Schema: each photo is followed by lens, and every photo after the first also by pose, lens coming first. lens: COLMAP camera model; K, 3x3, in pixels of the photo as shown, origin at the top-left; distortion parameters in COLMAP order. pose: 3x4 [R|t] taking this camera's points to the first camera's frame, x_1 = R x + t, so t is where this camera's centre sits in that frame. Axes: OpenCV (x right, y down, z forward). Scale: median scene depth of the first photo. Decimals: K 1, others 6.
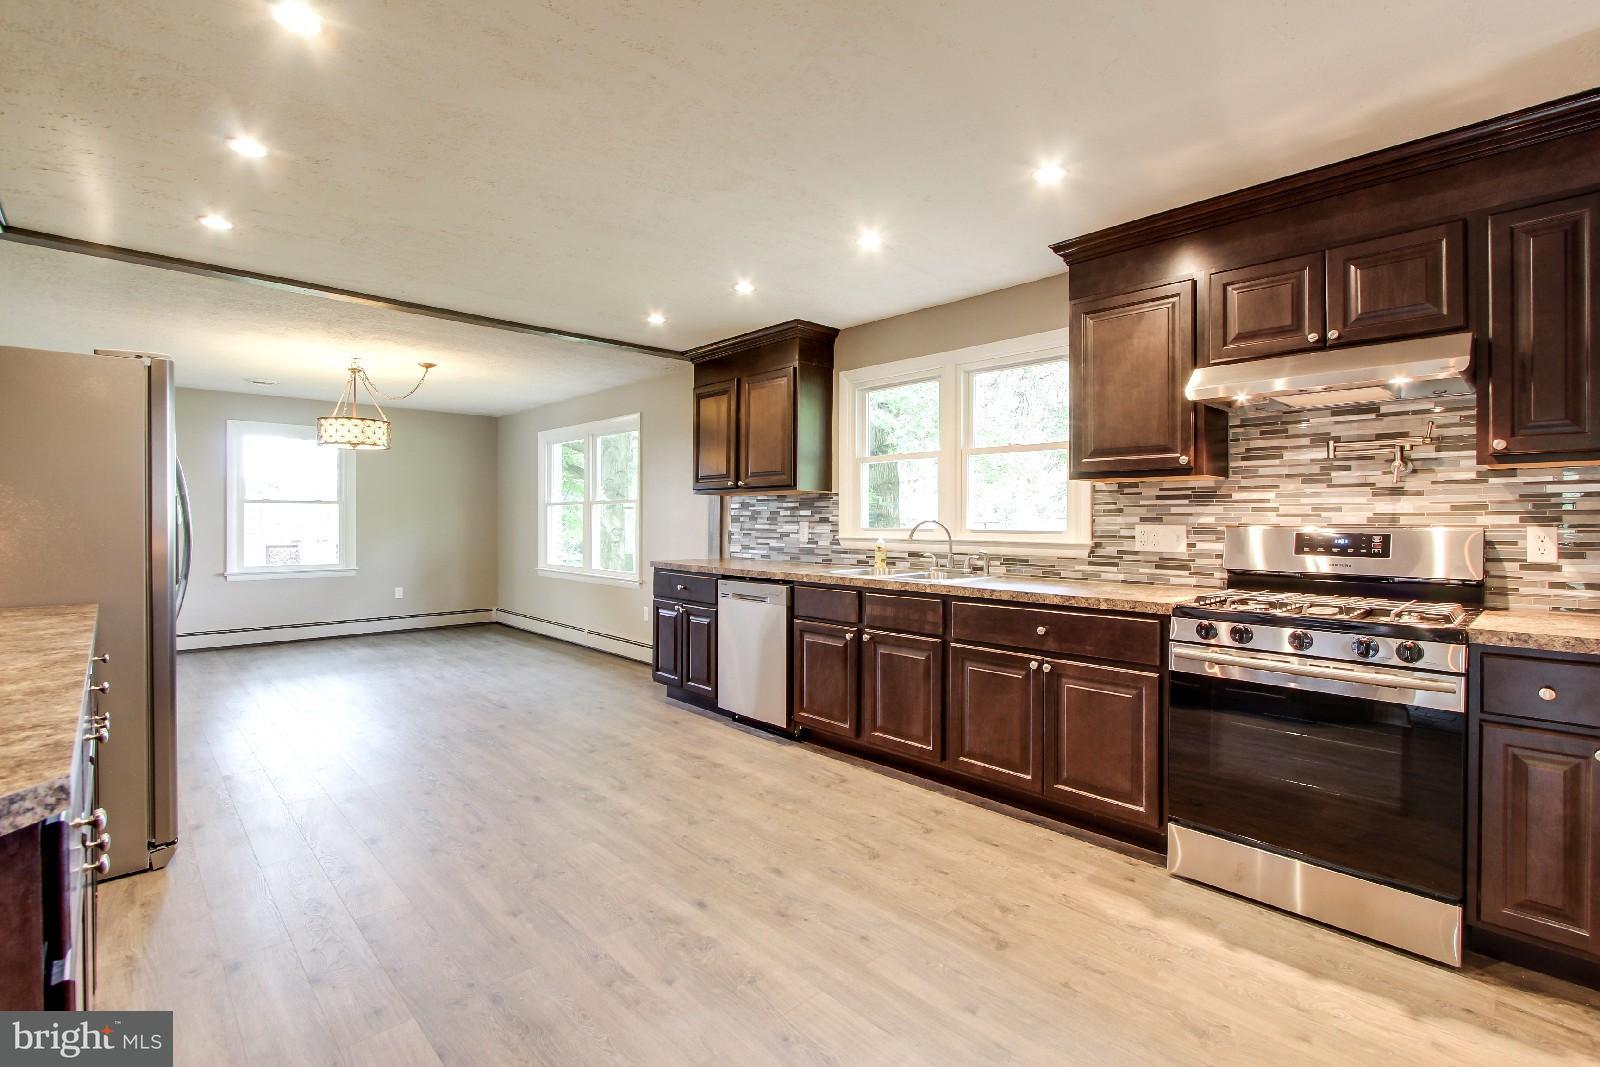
lens RADIAL K [[781.0, 0, 831.9], [0, 781.0, 514.3], [0, 0, 1]] dist [-0.012271, -0.000459]
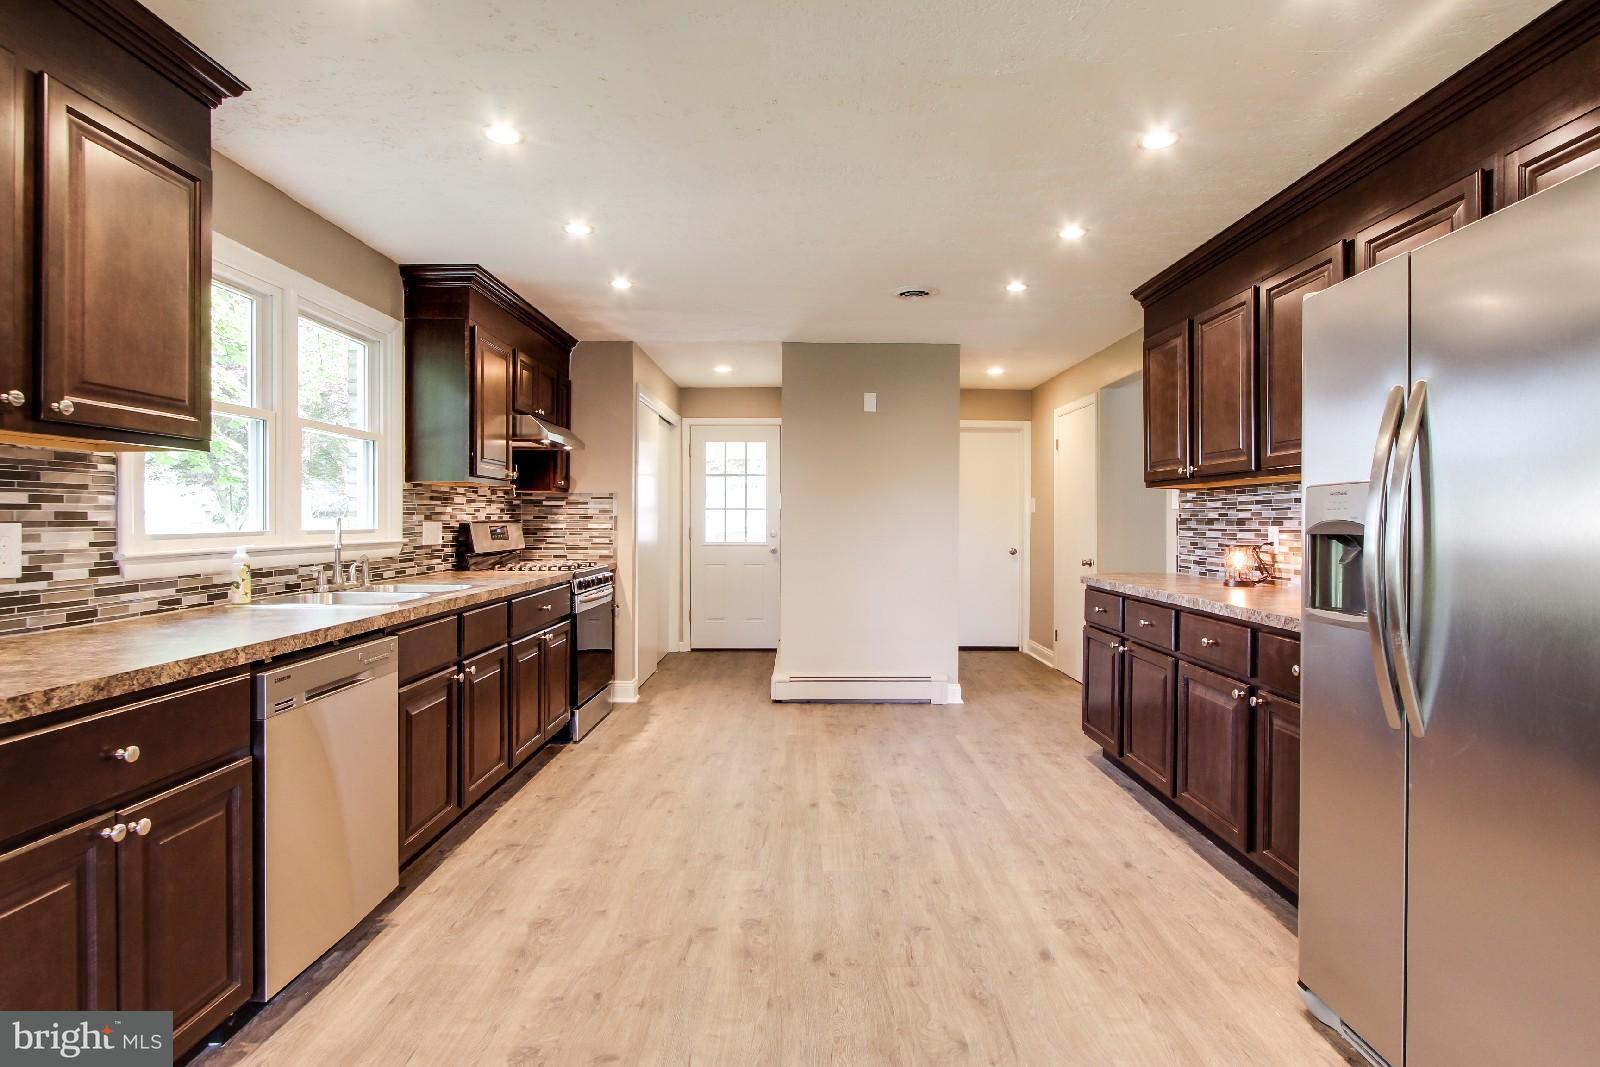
lens RADIAL K [[781.0, 0, 831.9], [0, 781.0, 514.3], [0, 0, 1]] dist [-0.012271, -0.000459]
pose [[-0.737300, -0.001609, 0.675564, -0.735793], [-0.011936, 0.999872, -0.010645, 0.006900], [-0.675460, -0.015913, -0.737225, 1.320816]]
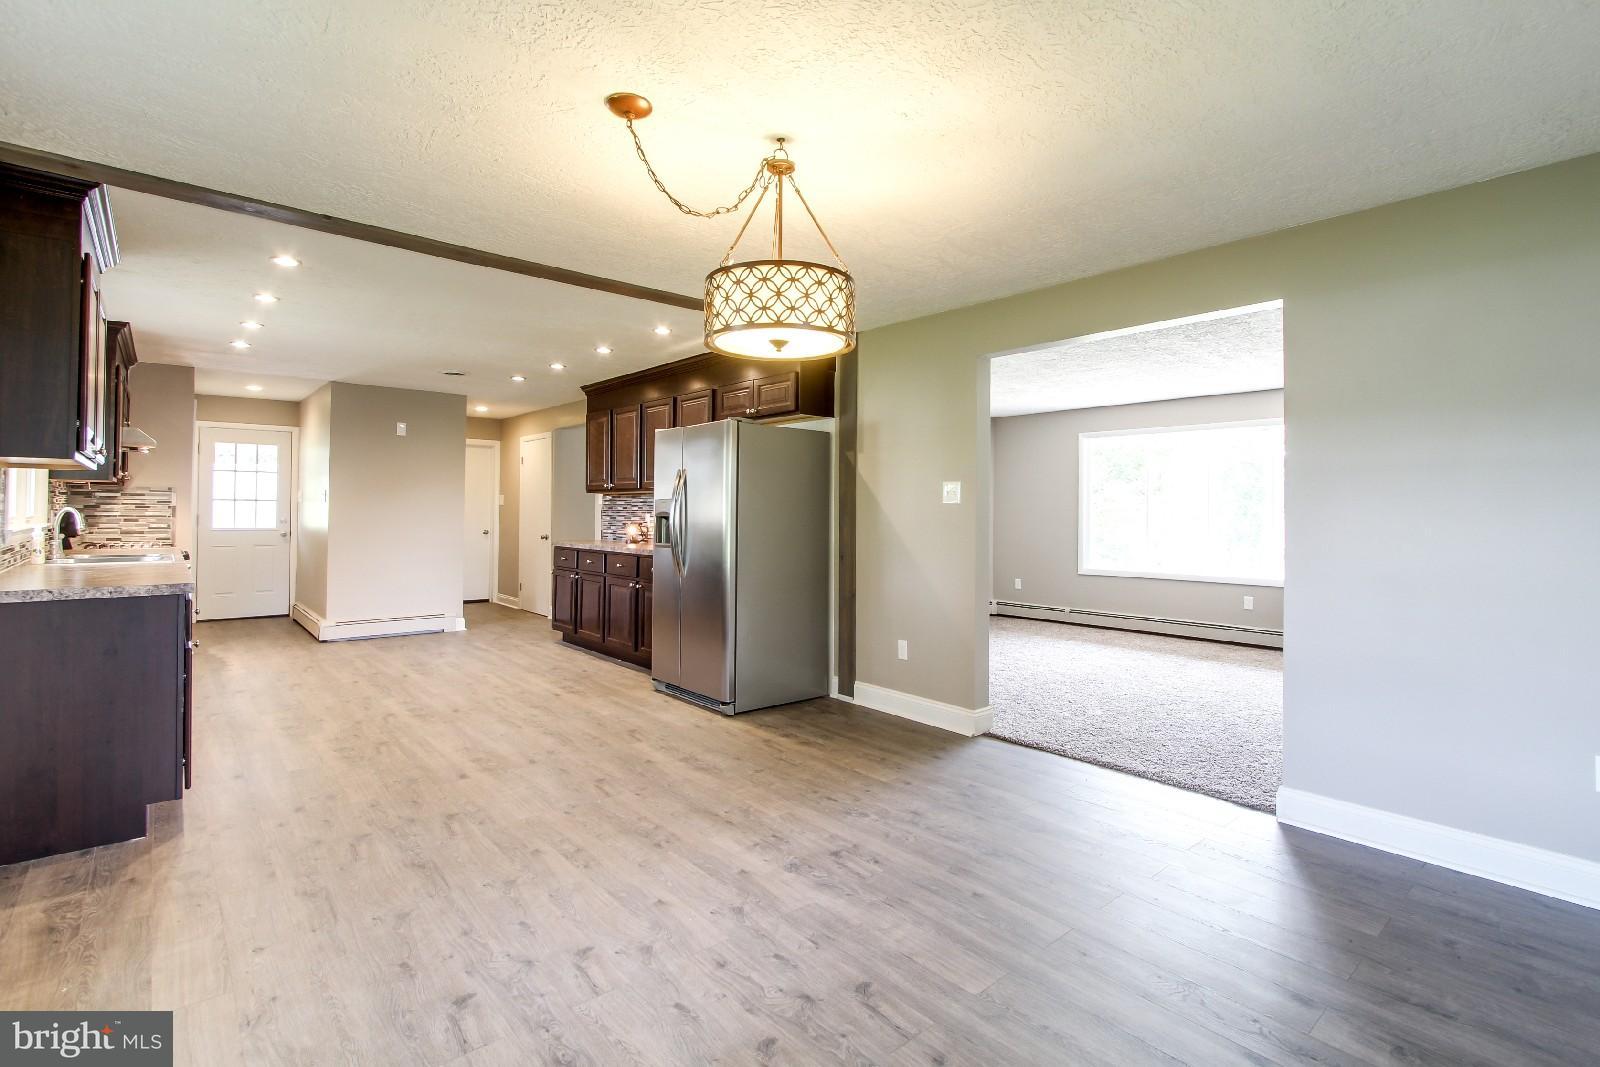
lens RADIAL K [[781.0, 0, 831.9], [0, 781.0, 514.3], [0, 0, 1]] dist [-0.012271, -0.000459]
pose [[-0.999885, -0.011340, 0.010091, -0.942076], [-0.011400, 0.999917, -0.005932, 0.011495], [-0.010022, -0.006046, -0.999931, 2.093255]]
